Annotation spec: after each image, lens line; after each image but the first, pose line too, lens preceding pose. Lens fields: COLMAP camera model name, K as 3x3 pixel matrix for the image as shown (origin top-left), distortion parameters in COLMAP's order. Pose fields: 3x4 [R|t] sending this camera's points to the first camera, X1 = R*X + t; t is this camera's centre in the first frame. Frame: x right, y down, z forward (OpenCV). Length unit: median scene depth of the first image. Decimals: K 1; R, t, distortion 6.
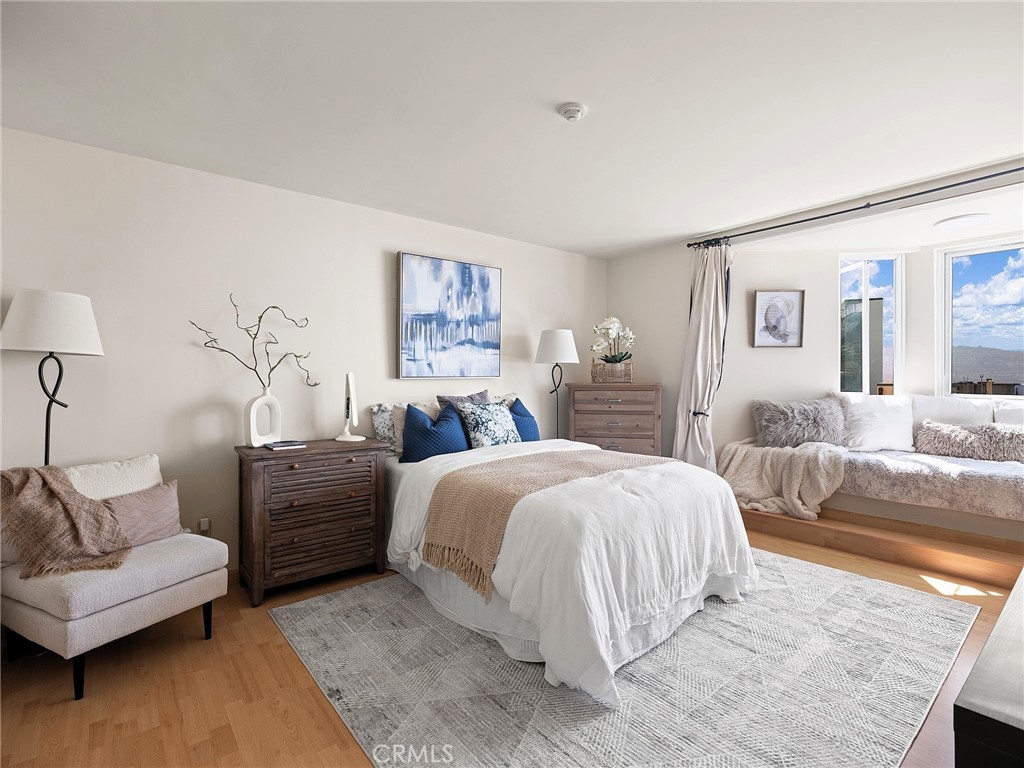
lens RADIAL K [[493.5, 0, 516.0], [0, 493.5, 384.6], [0, 0, 1]] dist [-0.000205, -0.000206]
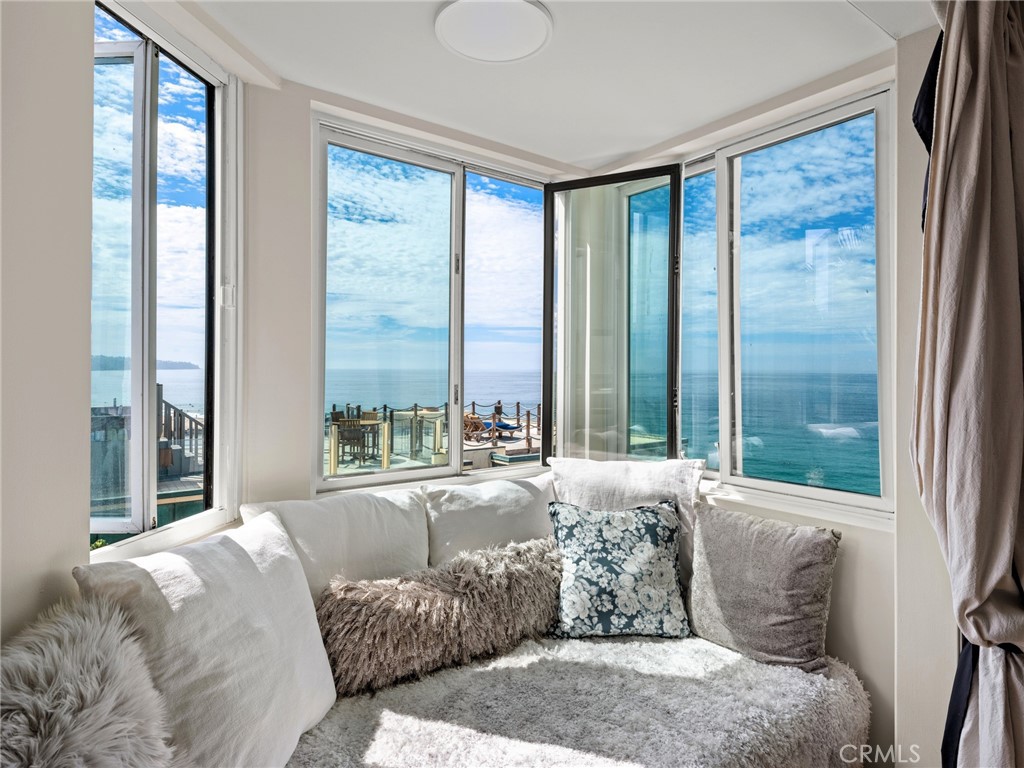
lens RADIAL K [[577.0, 0, 514.3], [0, 577.0, 381.8], [0, 0, 1]] dist [0.002754, 0.000506]
pose [[0.065258, -0.015567, 0.997747, 0.663847], [-0.004064, 0.999866, 0.015866, -0.108983], [-0.997860, -0.005091, 0.065186, 1.288856]]
